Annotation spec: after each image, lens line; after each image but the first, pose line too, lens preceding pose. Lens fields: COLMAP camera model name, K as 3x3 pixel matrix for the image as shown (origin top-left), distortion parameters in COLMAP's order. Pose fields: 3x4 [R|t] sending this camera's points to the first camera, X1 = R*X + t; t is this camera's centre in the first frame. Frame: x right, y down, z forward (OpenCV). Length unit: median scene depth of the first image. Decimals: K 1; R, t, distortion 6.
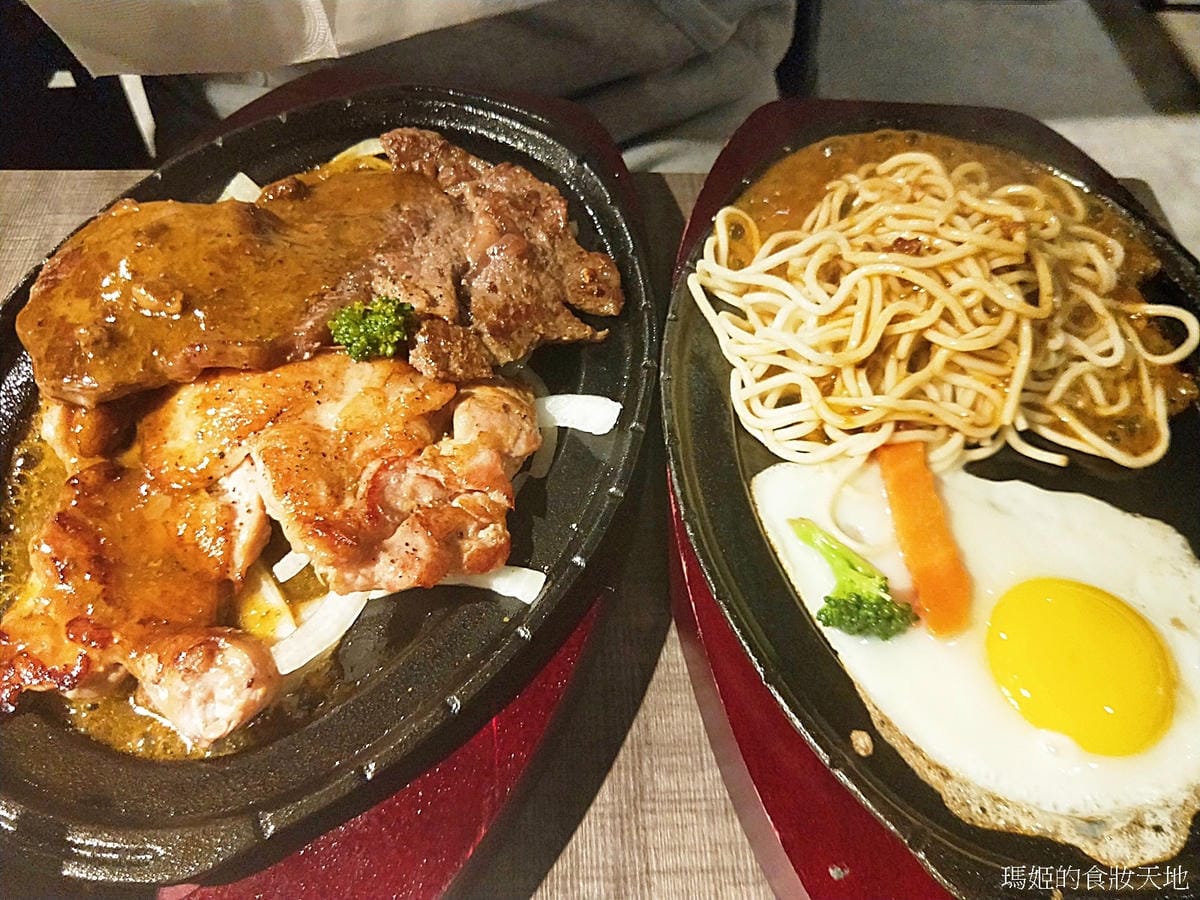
lens RADIAL K [[1146.8, 0, 600.0], [0, 1146.8, 450.0], [0, 0, 1]] dist [0.005647, 0.003182]
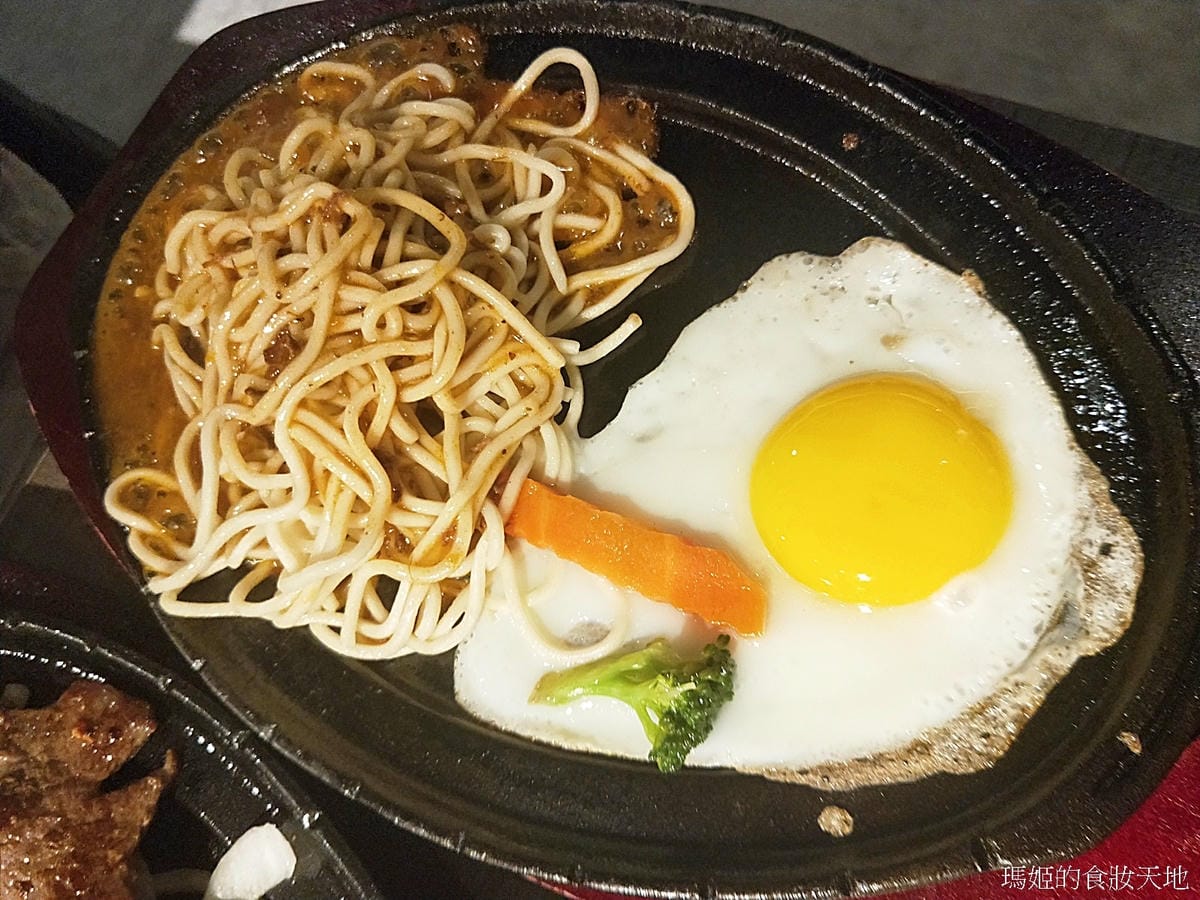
lens RADIAL K [[1074.4, 0, 600.0], [0, 1074.4, 450.0], [0, 0, 1]] dist [0.122544, -0.229746]
pose [[0.494168, -0.864462, 0.092213, 0.251325], [0.835442, 0.501547, 0.224695, -0.133661], [-0.240490, -0.033998, 0.970056, 0.297876]]
